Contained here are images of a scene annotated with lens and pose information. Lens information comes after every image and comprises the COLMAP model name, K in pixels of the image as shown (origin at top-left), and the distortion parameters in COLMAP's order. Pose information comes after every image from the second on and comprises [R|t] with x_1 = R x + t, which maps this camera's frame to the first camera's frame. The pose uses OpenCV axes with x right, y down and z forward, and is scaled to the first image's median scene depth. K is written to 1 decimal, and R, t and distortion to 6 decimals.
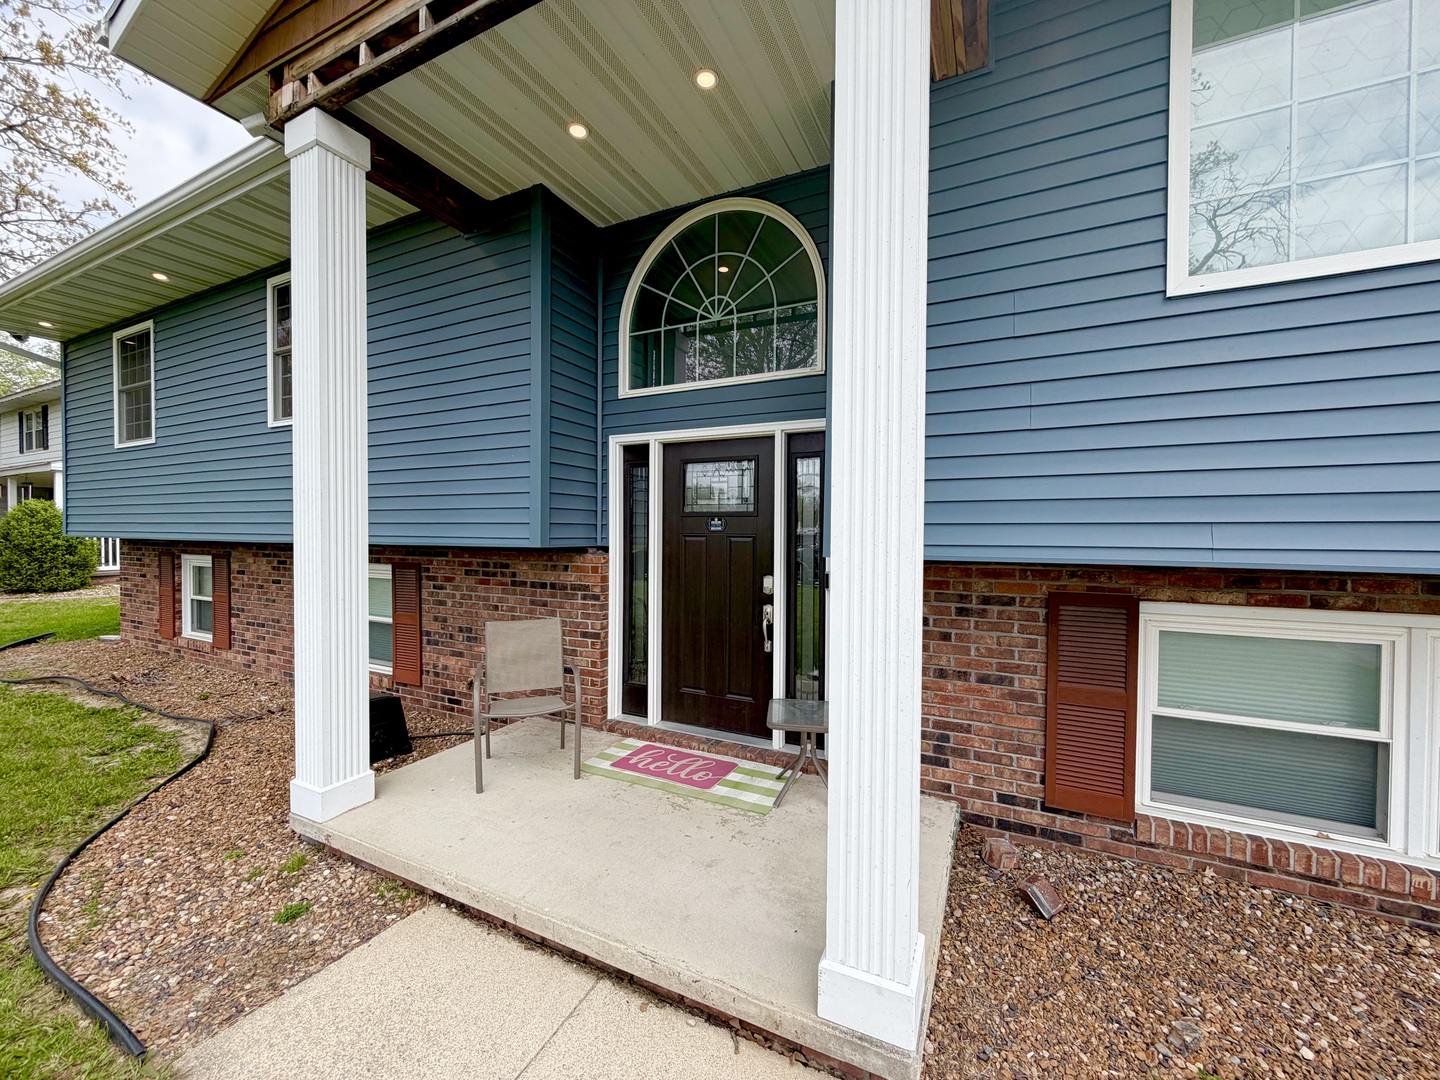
lens RADIAL K [[573.5, 0, 714.5], [0, 573.5, 533.8], [0, 0, 1]] dist [0.002720, -0.000866]
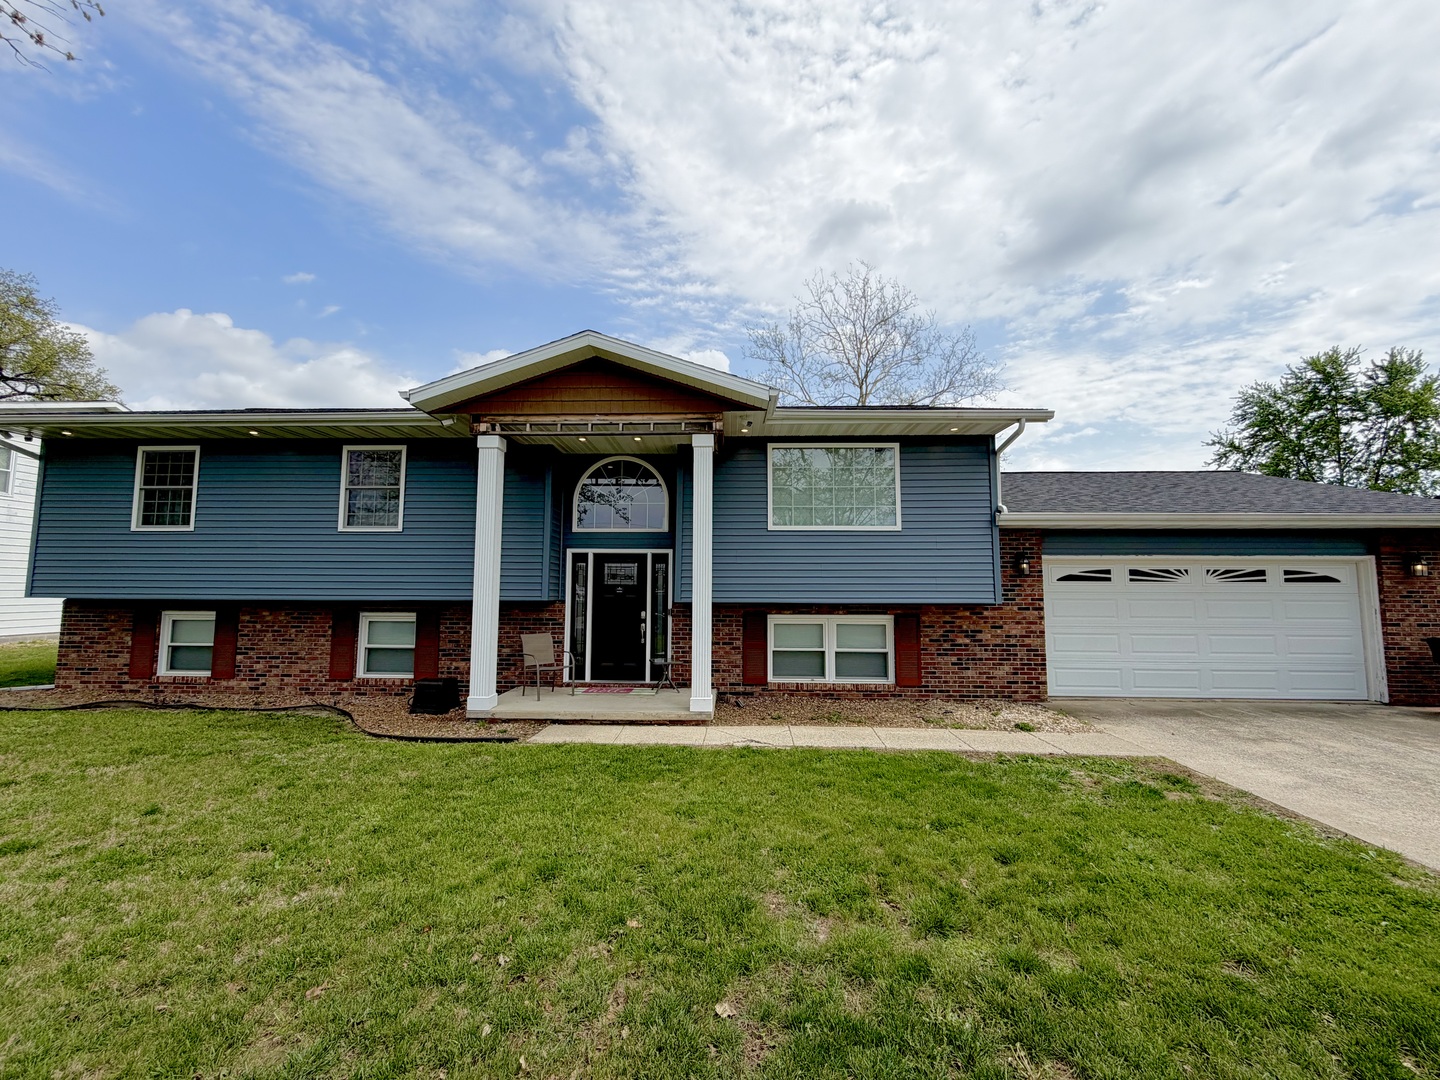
lens RADIAL K [[573.5, 0, 708.9], [0, 573.5, 556.2], [0, 0, 1]] dist [0.002720, -0.000866]
pose [[0.910466, 0.021955, 0.413002, -0.578263], [0.002795, 0.998241, -0.059229, -0.013130], [-0.413575, 0.055080, 0.908802, -1.159465]]
